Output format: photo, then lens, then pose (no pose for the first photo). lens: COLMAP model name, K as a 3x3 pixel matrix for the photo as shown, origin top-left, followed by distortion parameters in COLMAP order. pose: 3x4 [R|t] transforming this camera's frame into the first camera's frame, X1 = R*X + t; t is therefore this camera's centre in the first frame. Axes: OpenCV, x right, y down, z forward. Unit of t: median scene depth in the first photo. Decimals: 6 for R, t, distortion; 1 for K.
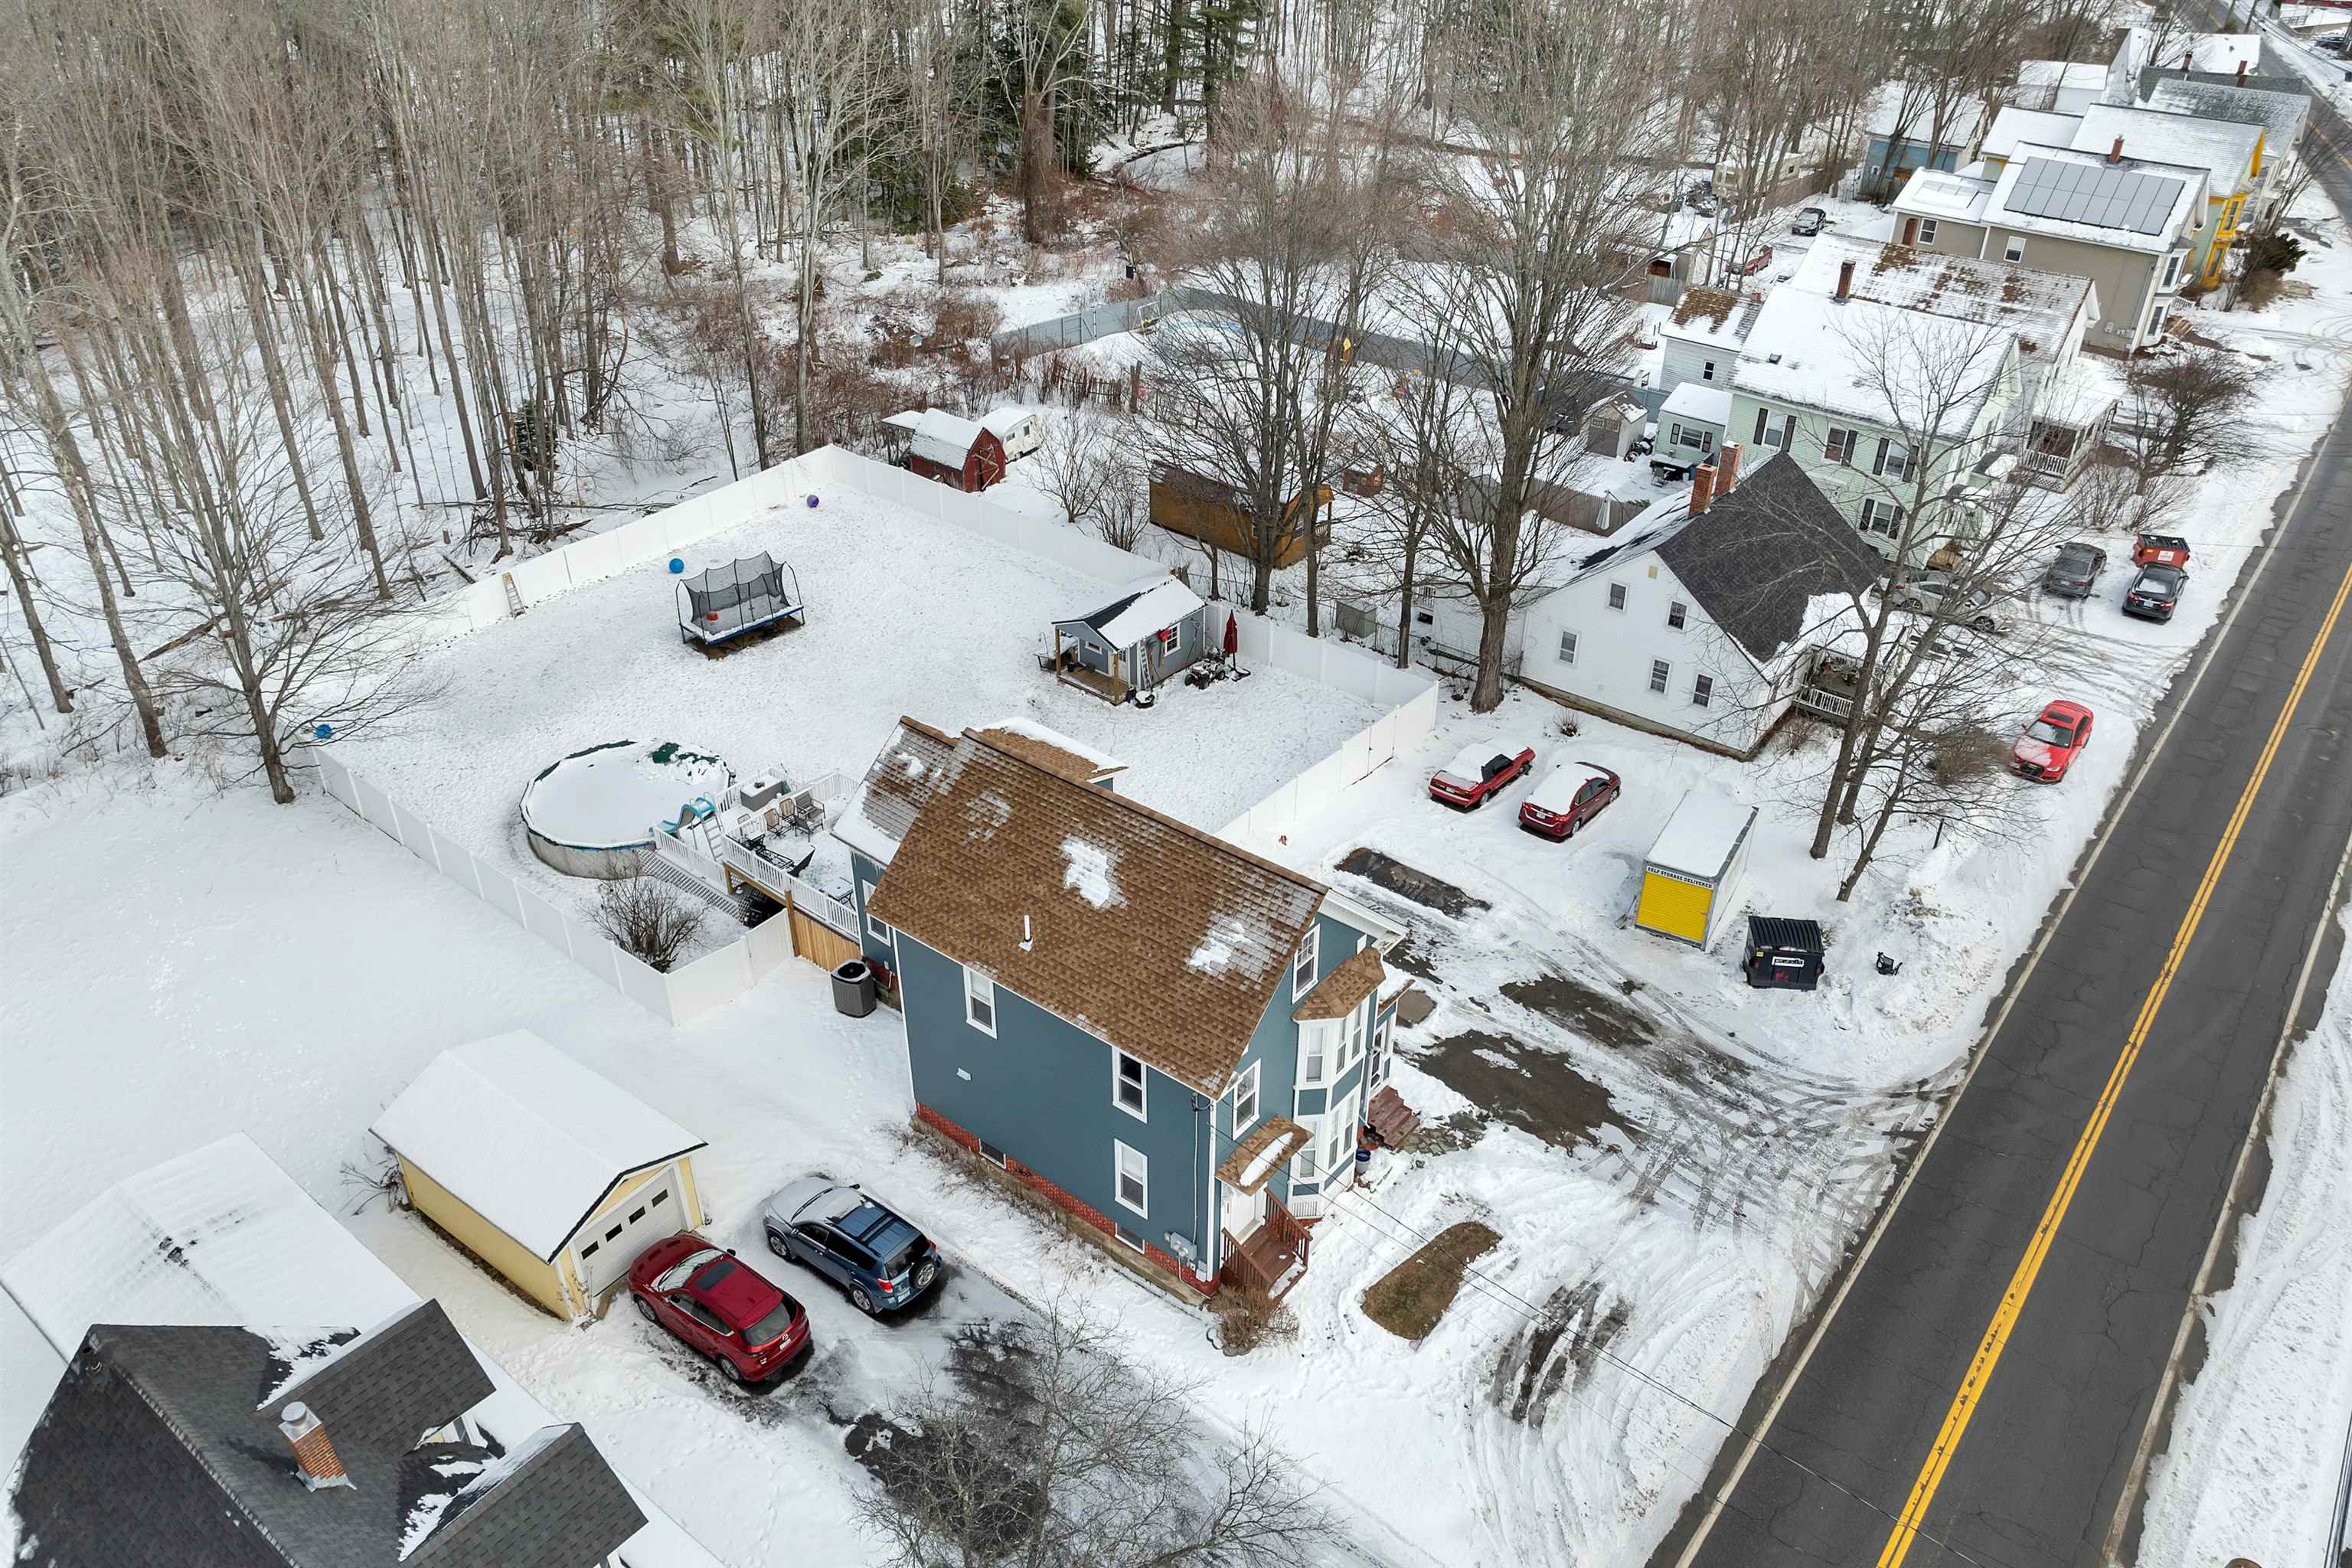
lens RADIAL K [[1717.2, 0, 1183.0], [0, 1717.2, 824.4], [0, 0, 1]] dist [-0.046664, 0.023645]
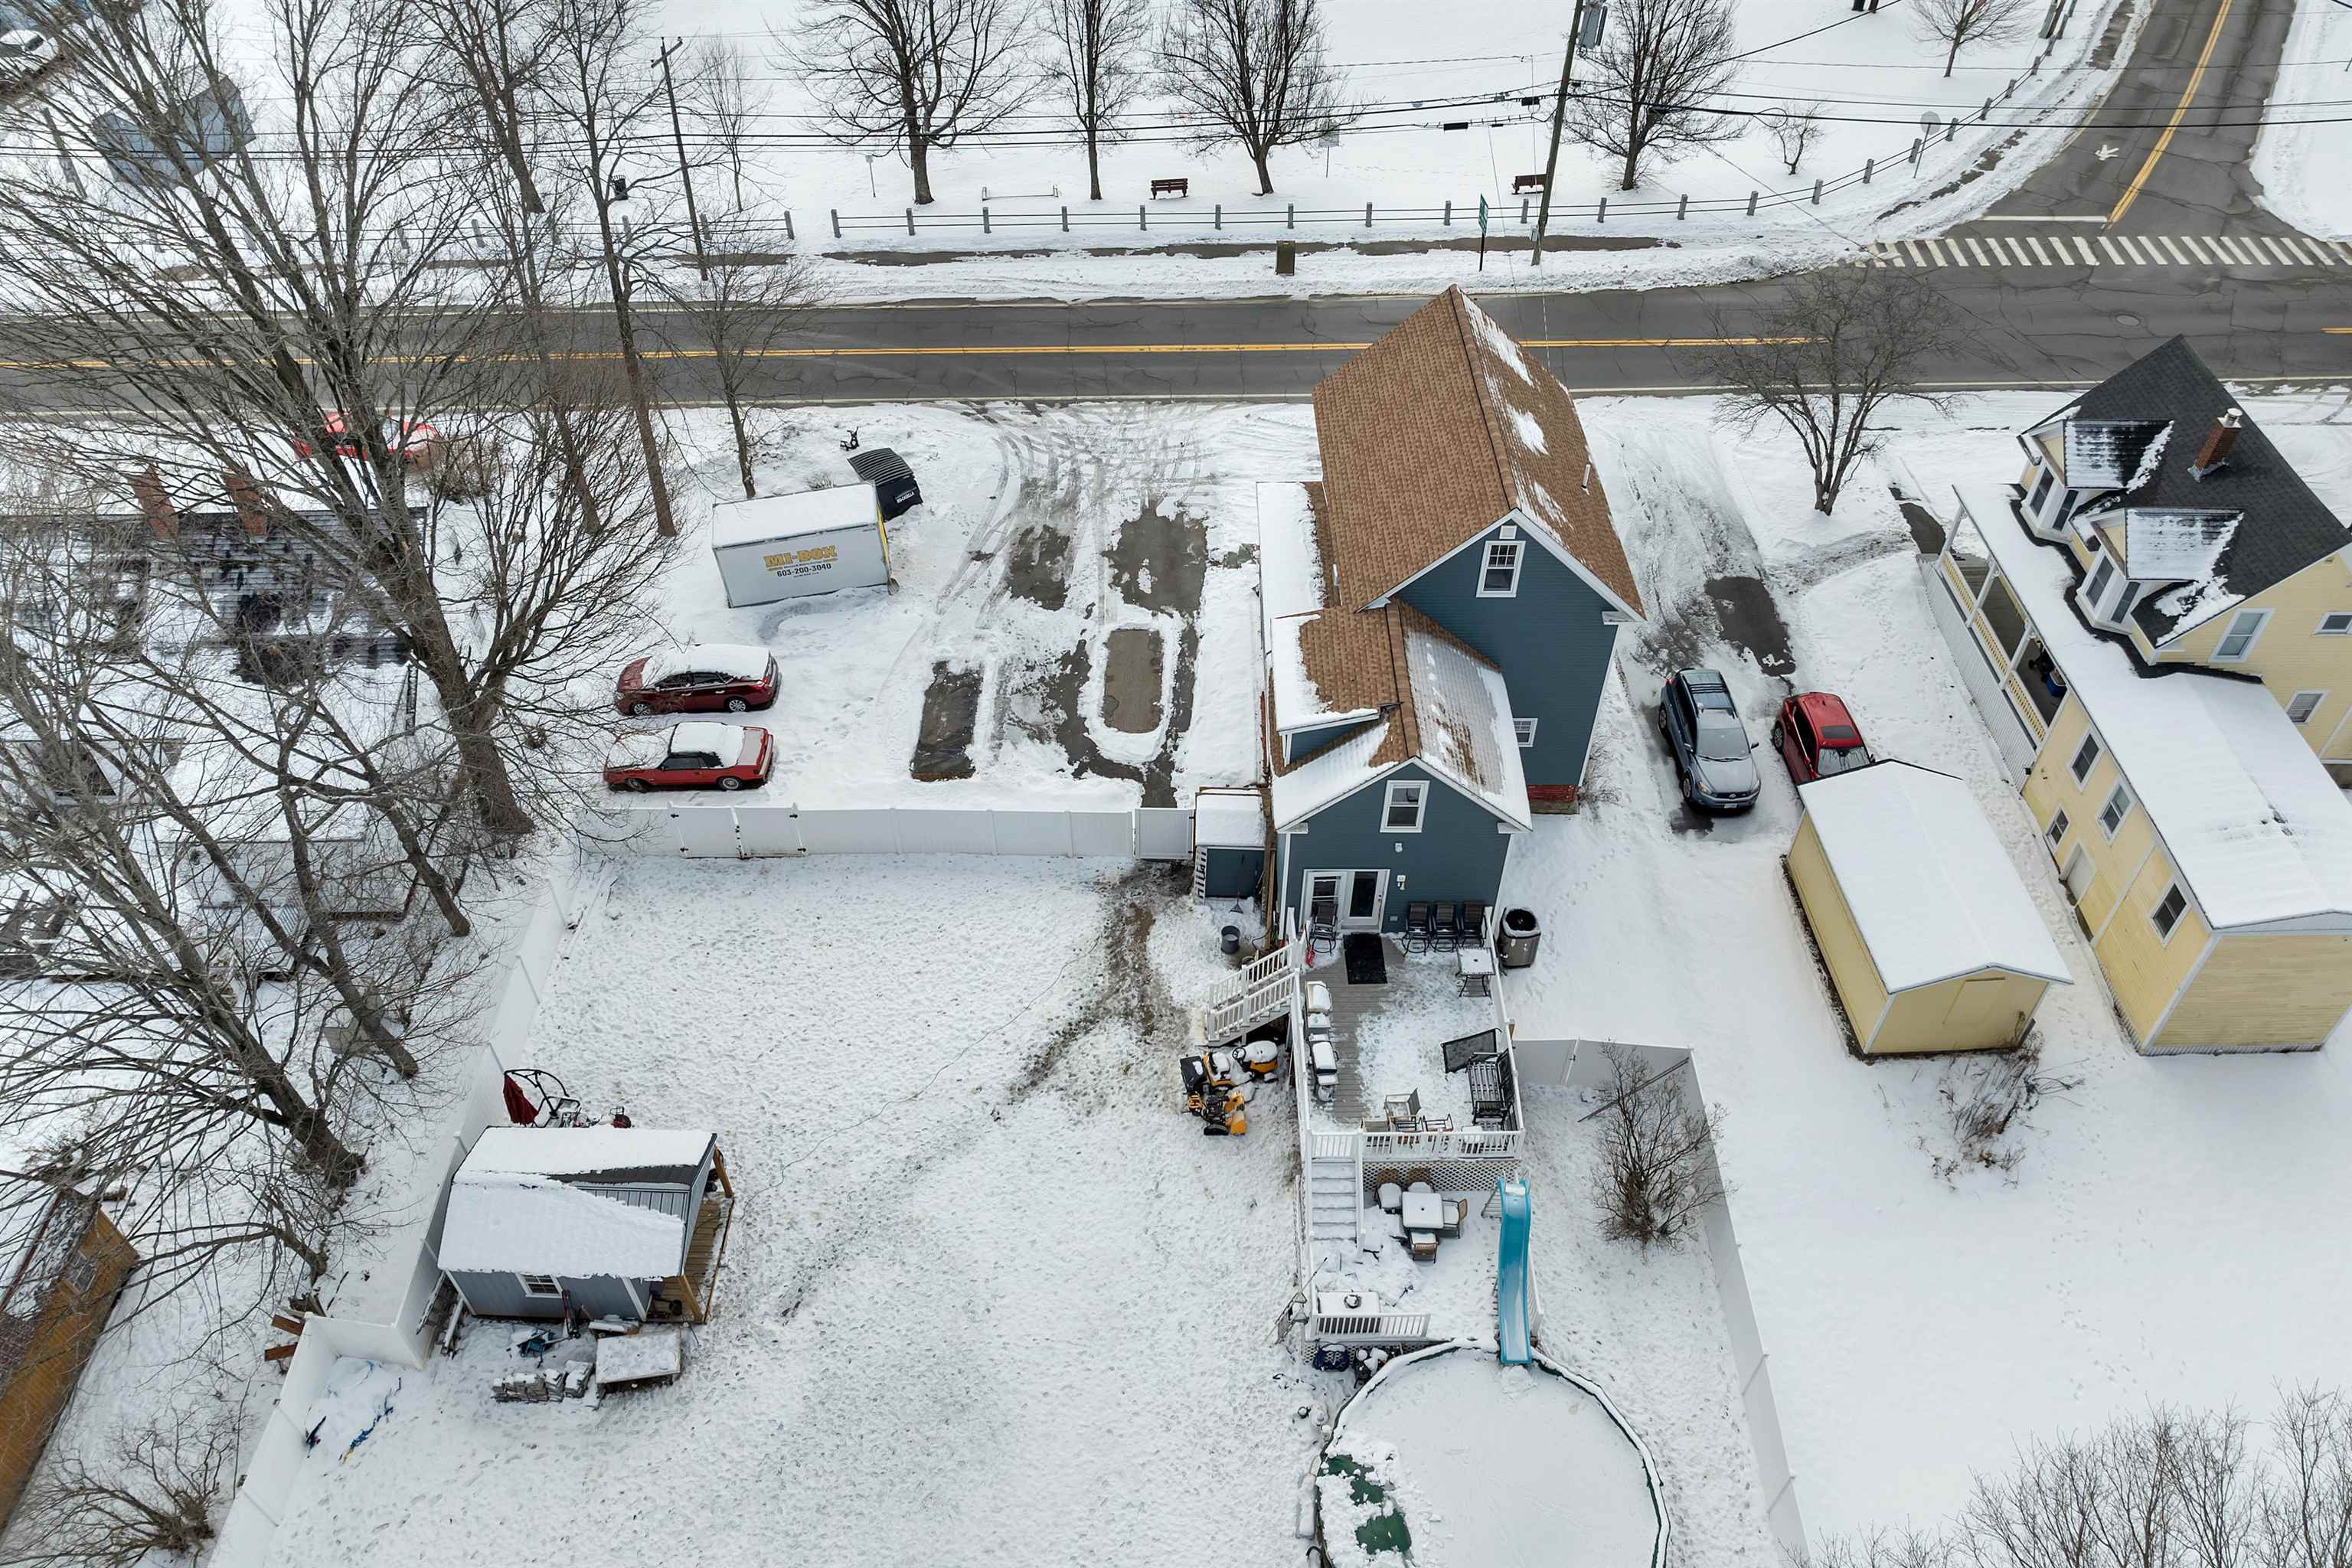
lens RADIAL K [[1717.2, 0, 1183.0], [0, 1717.2, 824.4], [0, 0, 1]] dist [-0.046664, 0.023645]
pose [[-0.641061, -0.557158, 0.527841, -0.344565], [0.410358, 0.332363, 0.849200, -0.501638], [-0.648573, 0.760993, 0.015570, 0.698371]]
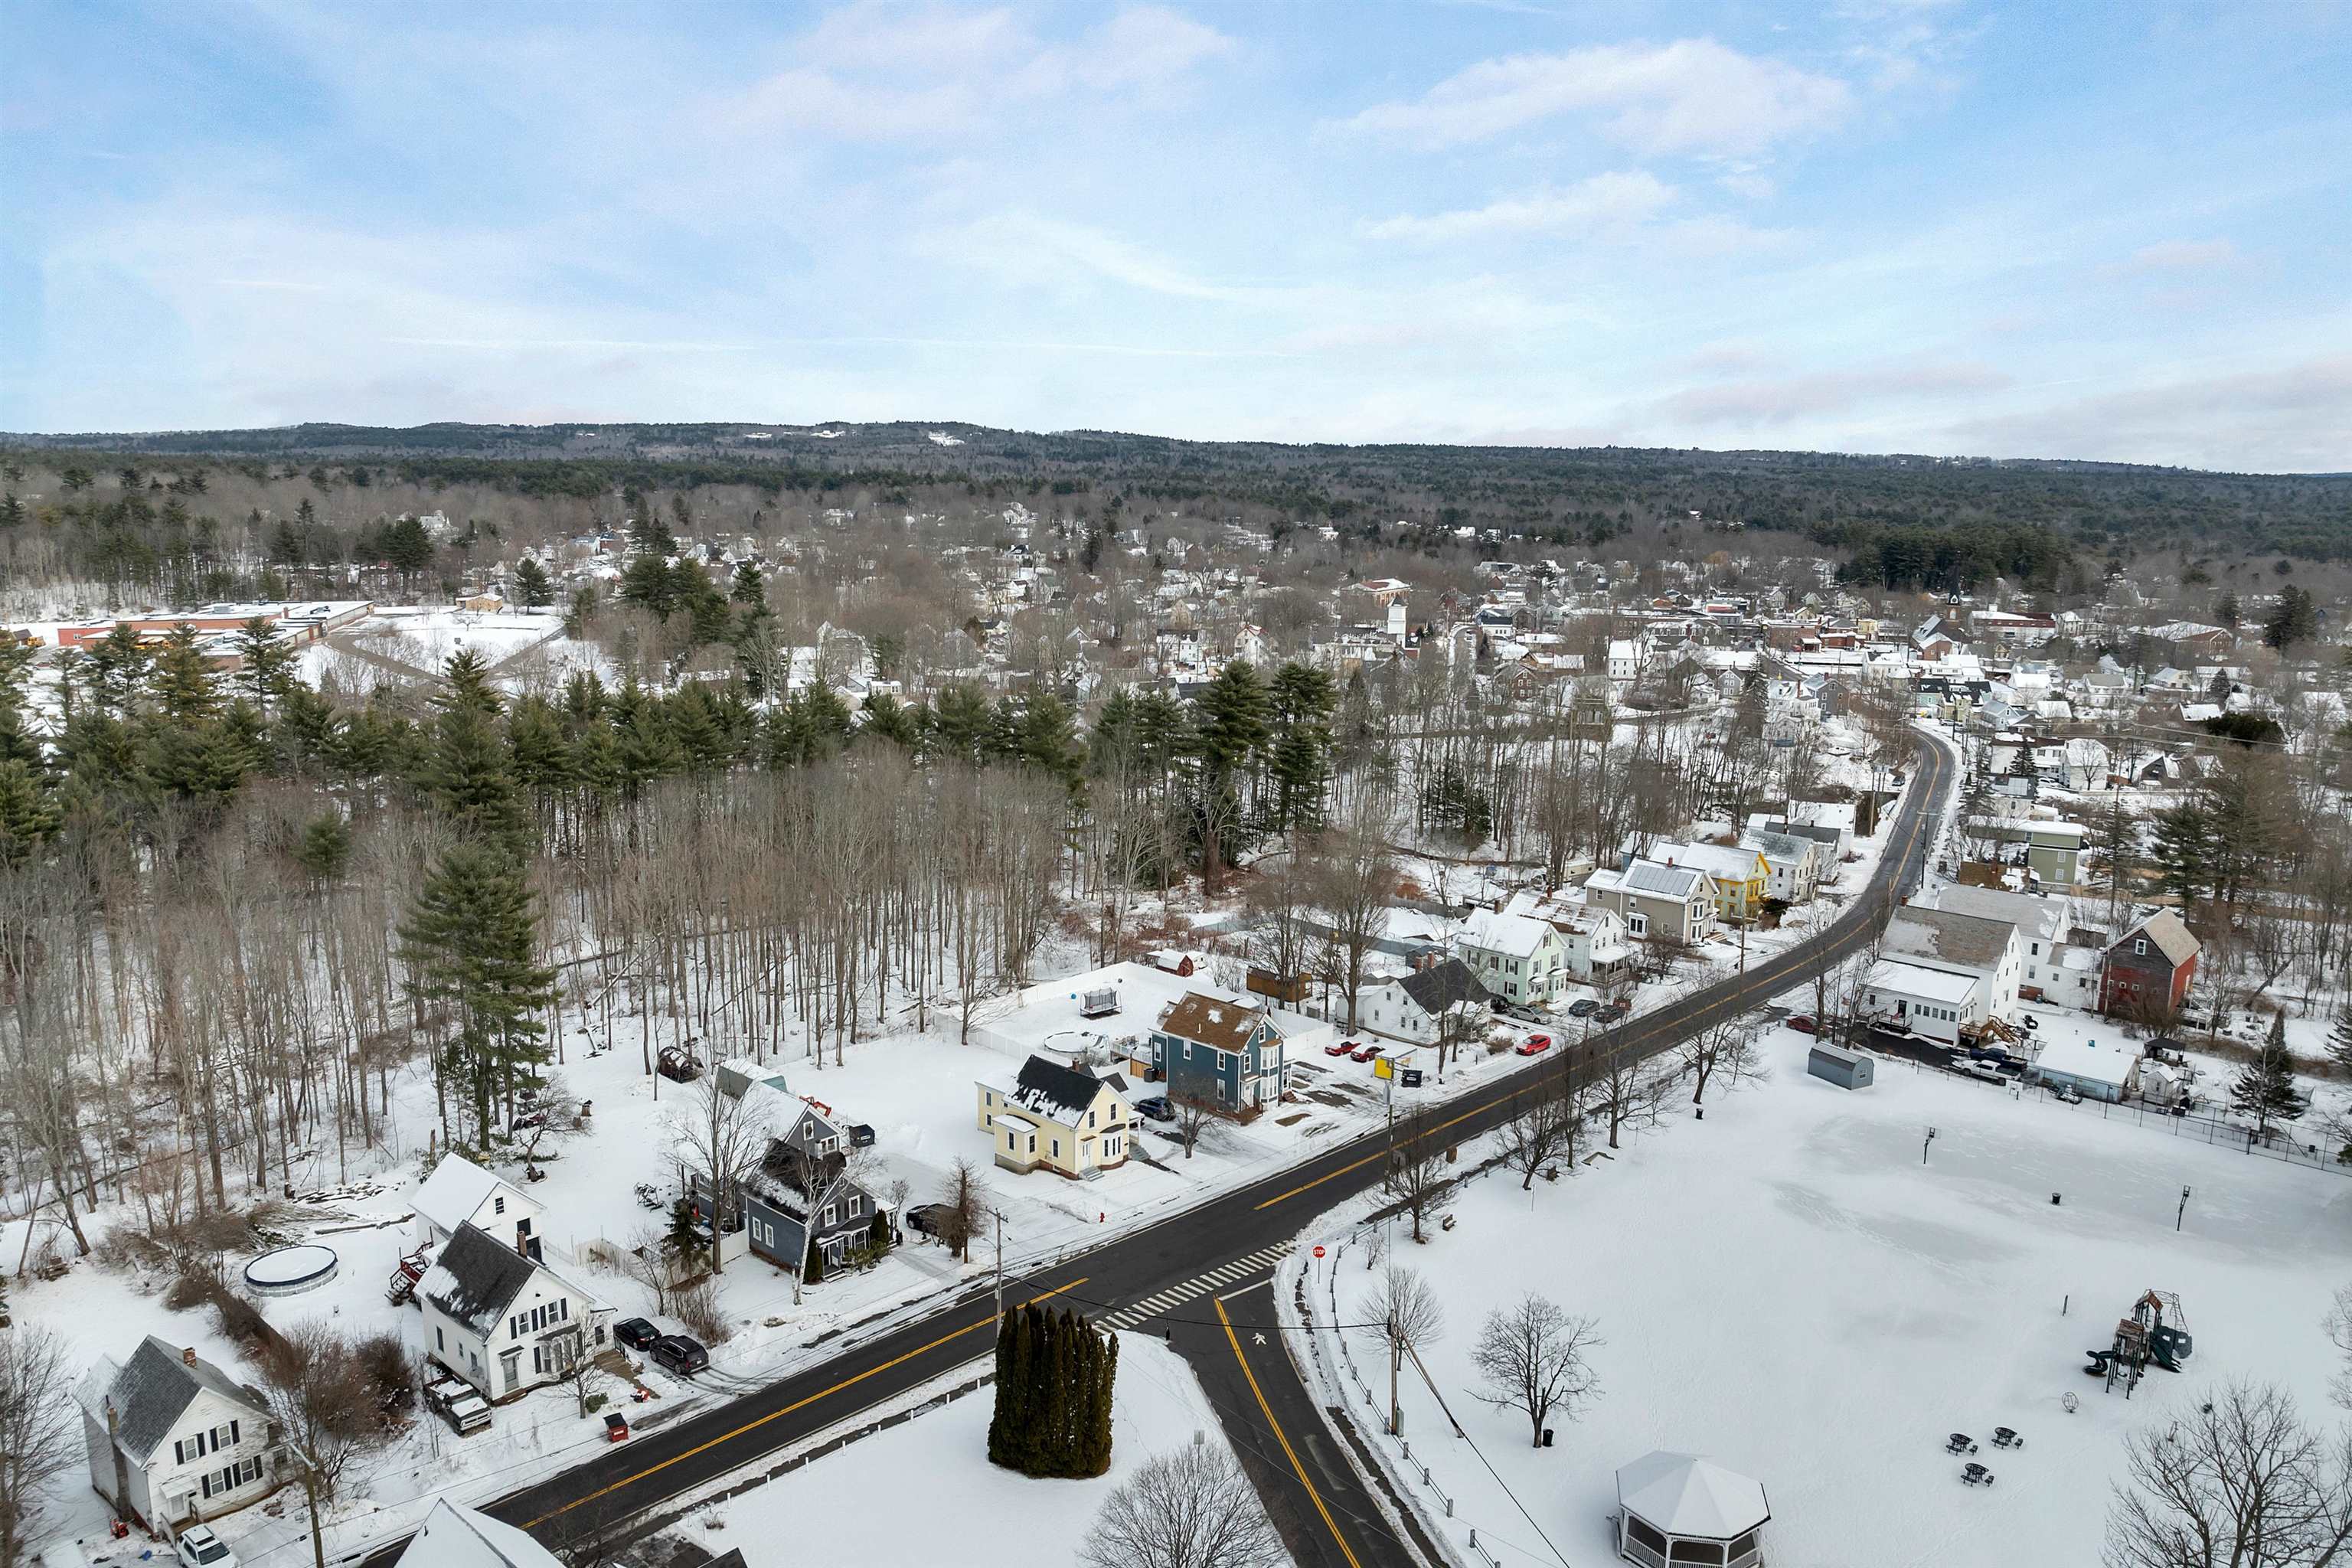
lens RADIAL K [[1717.2, 0, 1183.0], [0, 1717.2, 824.4], [0, 0, 1]] dist [-0.046664, 0.023645]
pose [[0.995131, 0.016140, -0.097230, 0.147953], [-0.051728, 0.925239, -0.375843, 0.638795], [0.083895, 0.379042, 0.921569, -1.683745]]
